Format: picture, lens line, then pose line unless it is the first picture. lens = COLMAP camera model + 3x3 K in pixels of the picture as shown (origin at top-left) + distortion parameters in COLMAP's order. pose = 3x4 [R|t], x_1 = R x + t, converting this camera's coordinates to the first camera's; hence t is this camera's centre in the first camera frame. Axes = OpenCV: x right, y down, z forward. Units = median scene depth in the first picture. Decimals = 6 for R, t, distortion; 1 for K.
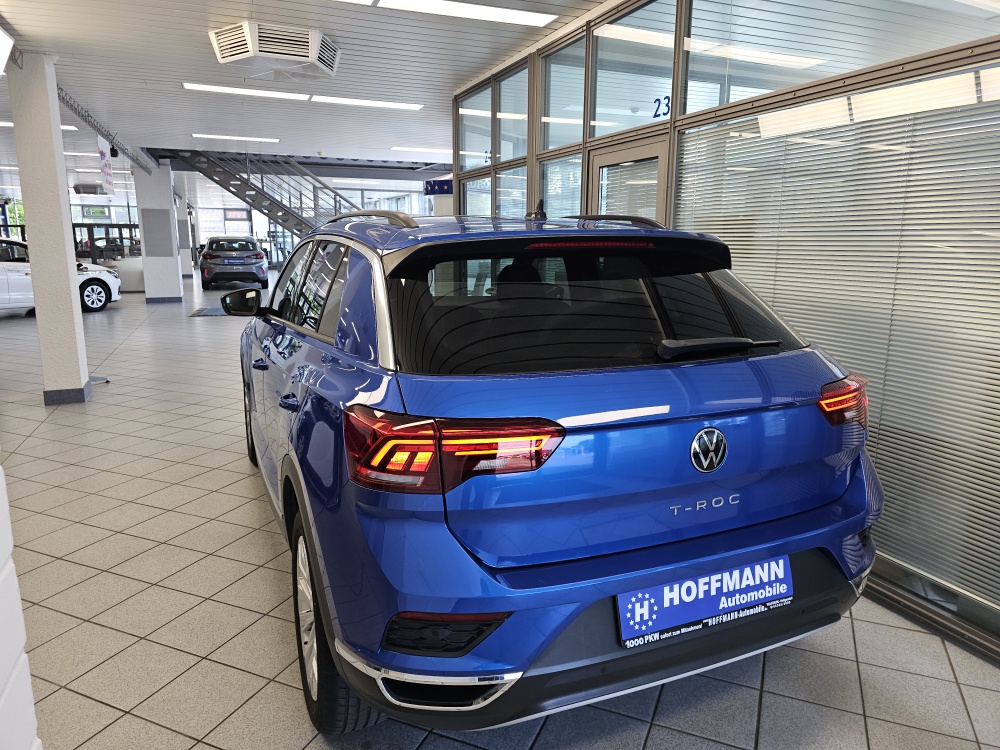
lens RADIAL K [[681.5, 0, 506.1], [0, 681.5, 373.7], [0, 0, 1]] dist [0.053866, -0.064320]
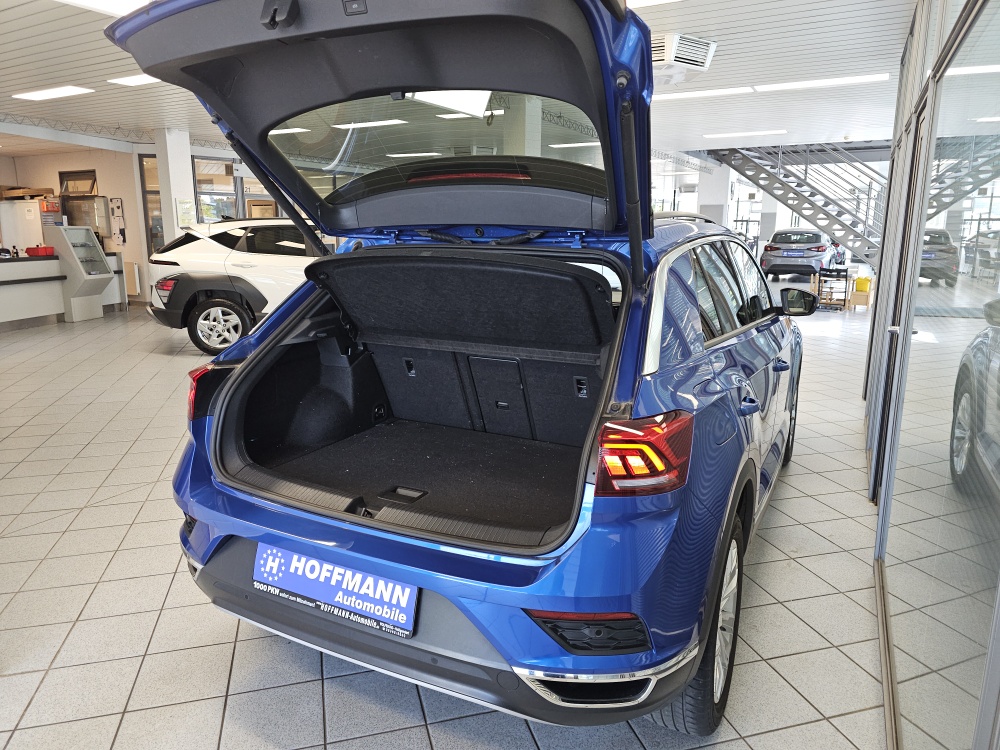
lens RADIAL K [[681.5, 0, 488.3], [0, 681.5, 357.6], [0, 0, 1]] dist [0.053866, -0.064320]
pose [[0.618234, 0.145607, -0.772389, 1.191801], [-0.153234, 0.986163, 0.063255, -0.117633], [0.770912, 0.079250, 0.631992, 0.495474]]
